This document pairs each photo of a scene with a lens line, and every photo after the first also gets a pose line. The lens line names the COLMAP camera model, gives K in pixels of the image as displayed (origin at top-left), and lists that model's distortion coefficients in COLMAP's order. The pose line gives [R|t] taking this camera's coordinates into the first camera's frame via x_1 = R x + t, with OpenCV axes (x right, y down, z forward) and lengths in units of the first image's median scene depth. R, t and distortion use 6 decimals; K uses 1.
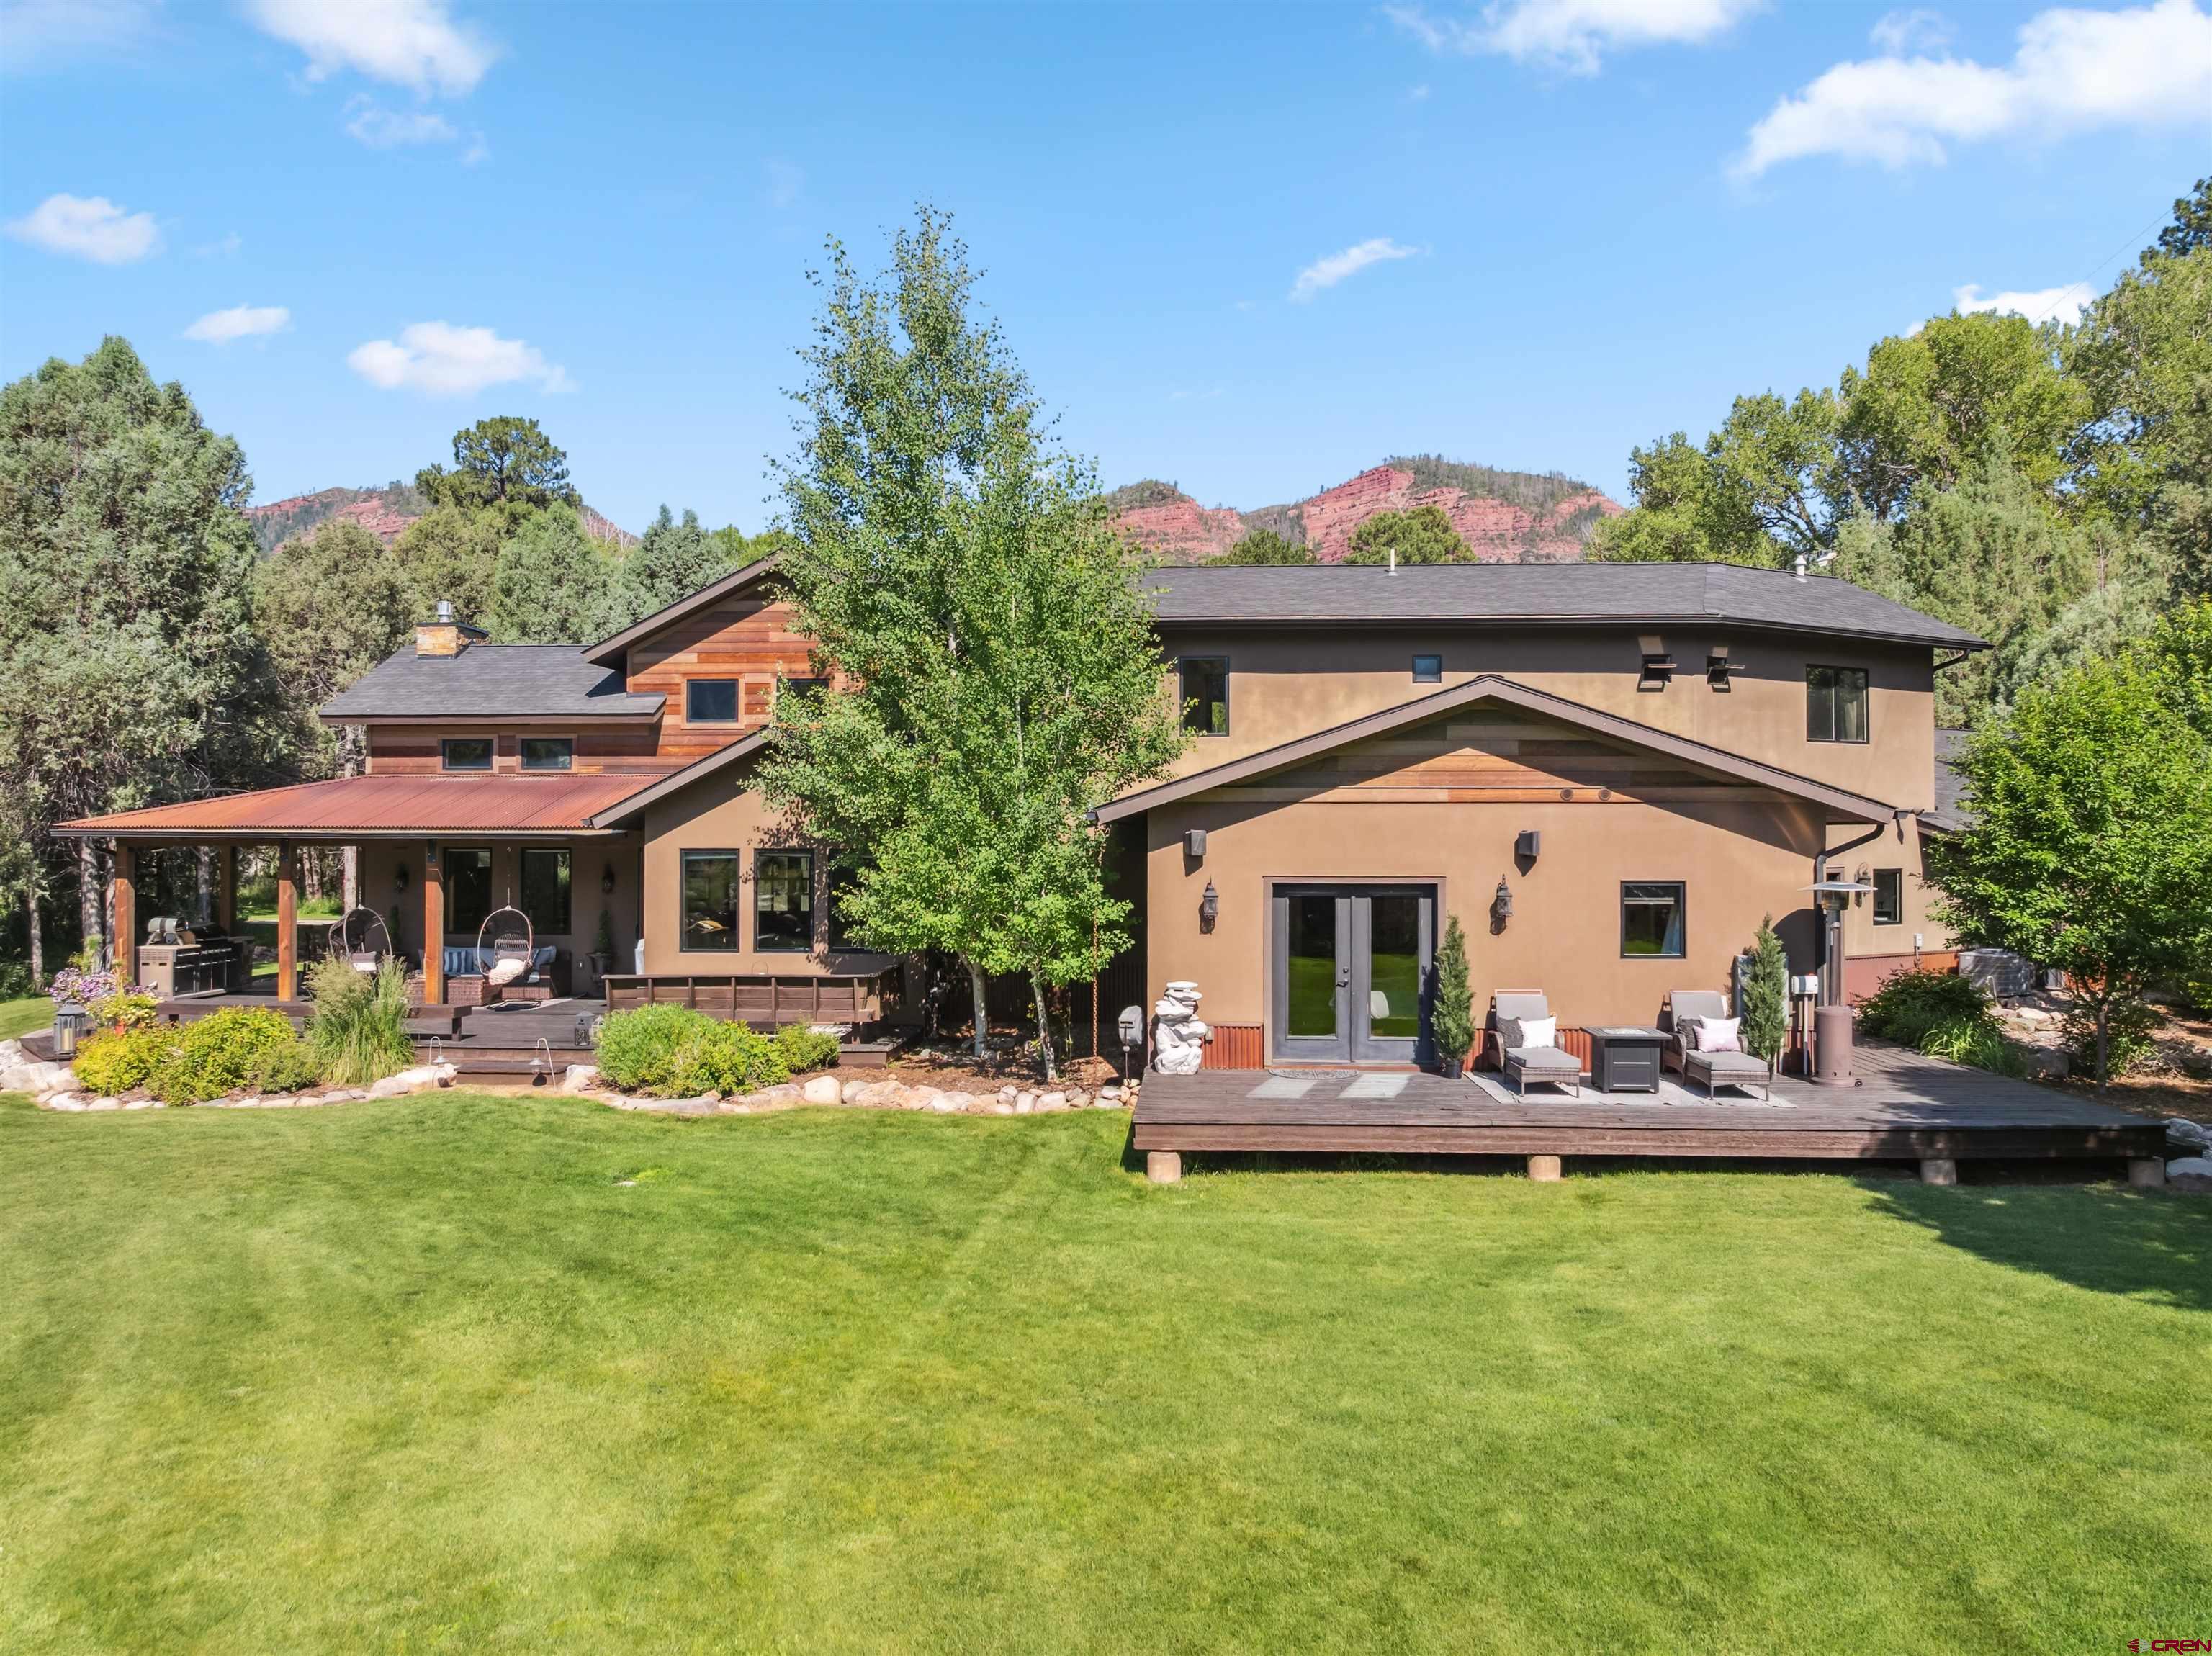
lens RADIAL K [[1535.9, 0, 1106.0], [0, 1535.9, 828.0], [0, 0, 1]] dist [-0.046216, -0.001584]
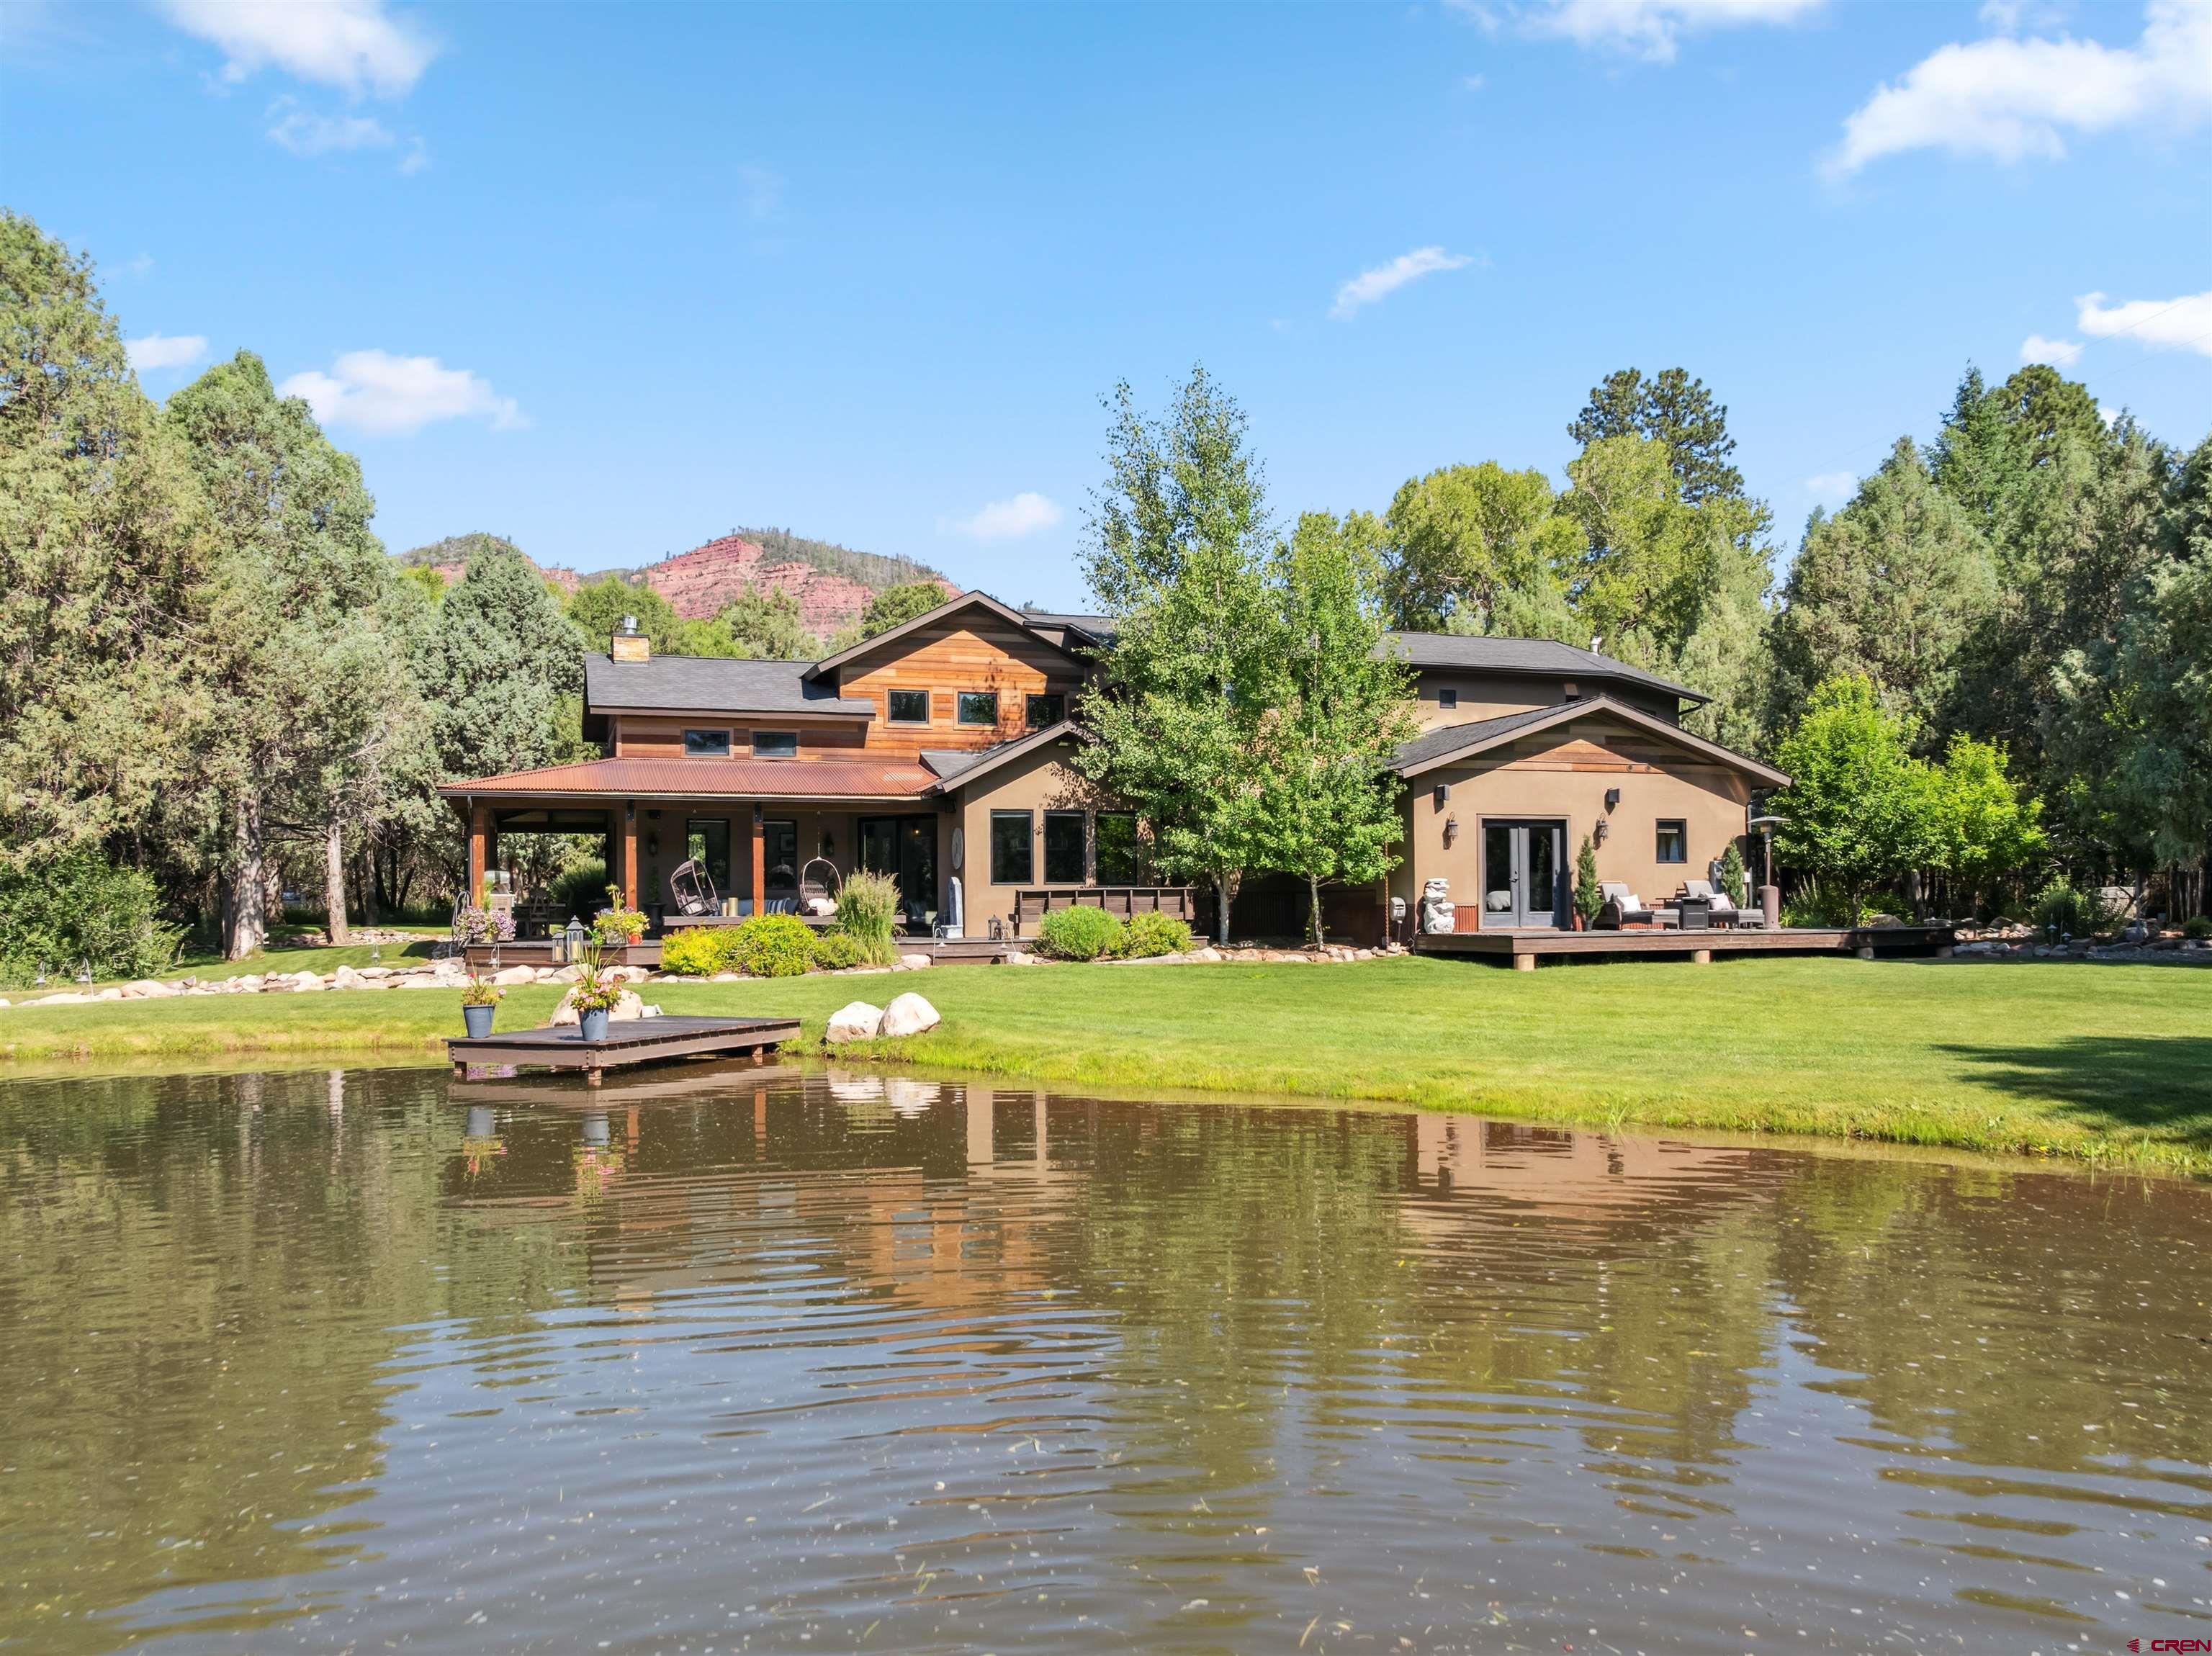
lens RADIAL K [[1535.9, 0, 1106.0], [0, 1535.9, 828.0], [0, 0, 1]] dist [-0.046216, -0.001584]
pose [[0.930764, 0.008816, 0.365515, -0.707532], [0.007970, 0.998982, -0.044390, 0.094856], [-0.365535, 0.044230, 0.929746, -0.307631]]
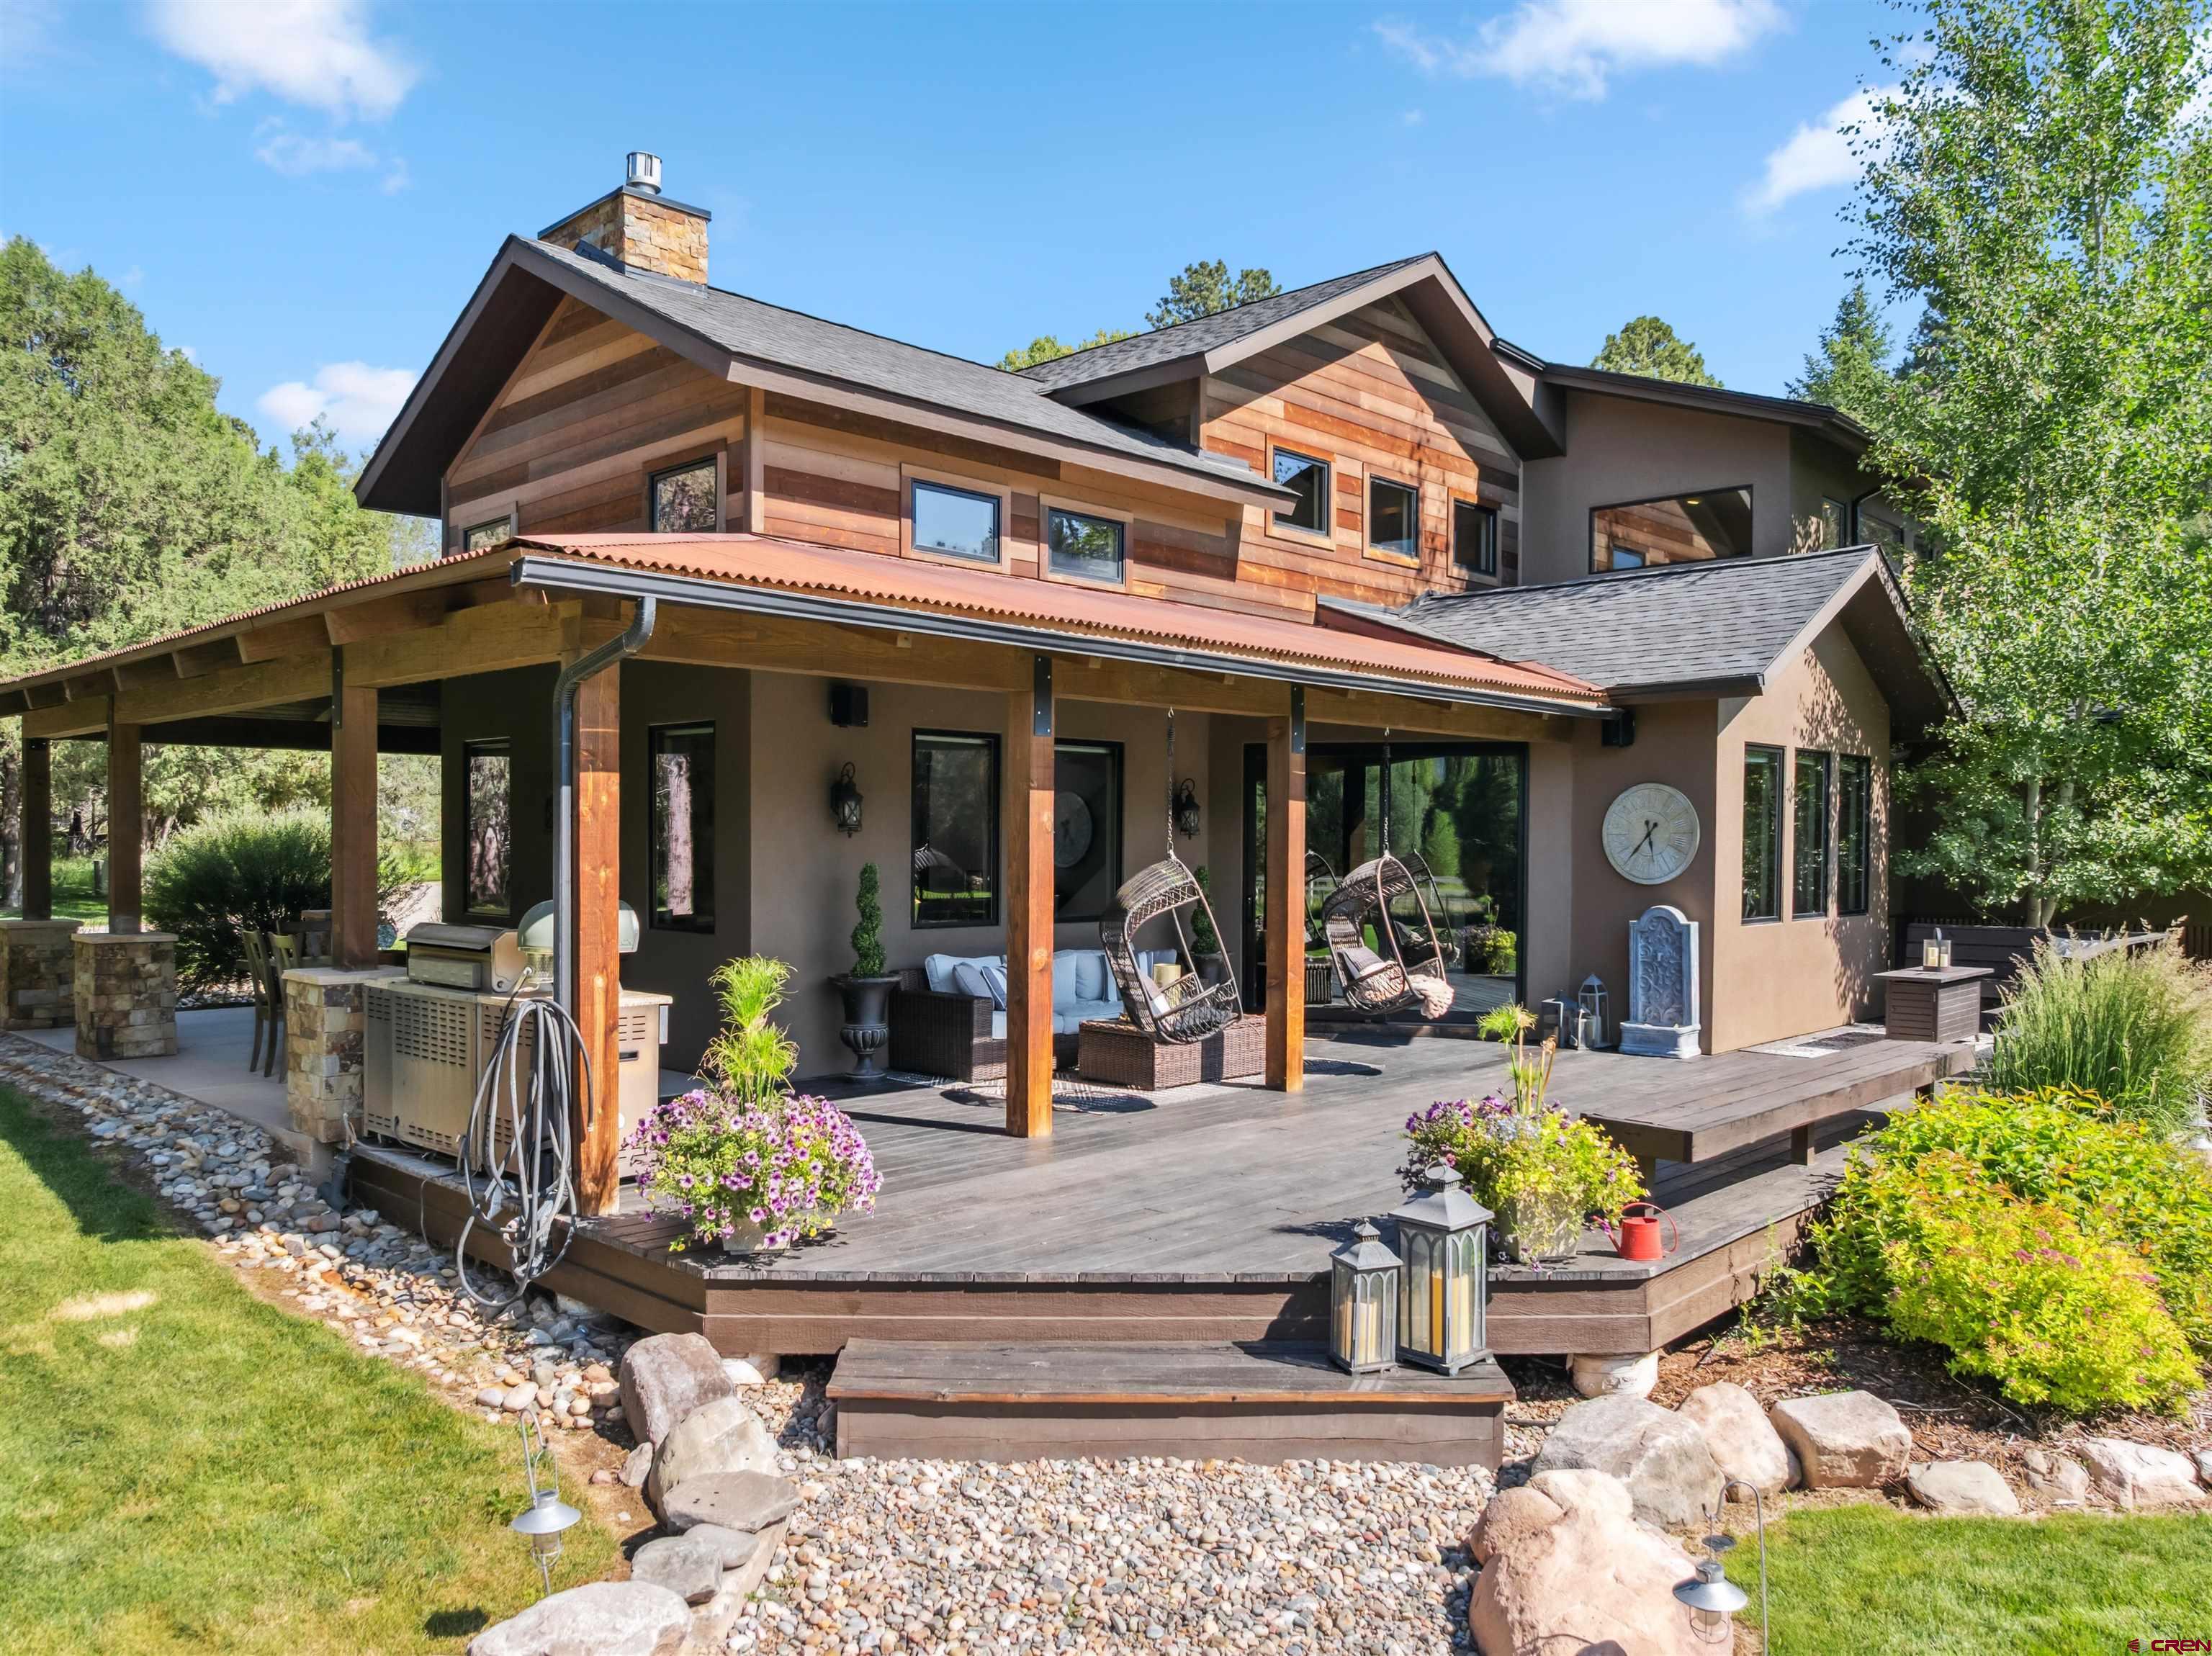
lens RADIAL K [[1535.9, 0, 1106.0], [0, 1535.9, 828.0], [0, 0, 1]] dist [-0.046216, -0.001584]
pose [[0.656660, -0.000726, 0.754187, -0.892207], [-0.000848, 0.999998, 0.001700, 0.045339], [-0.754187, -0.001756, 0.656658, 0.854401]]
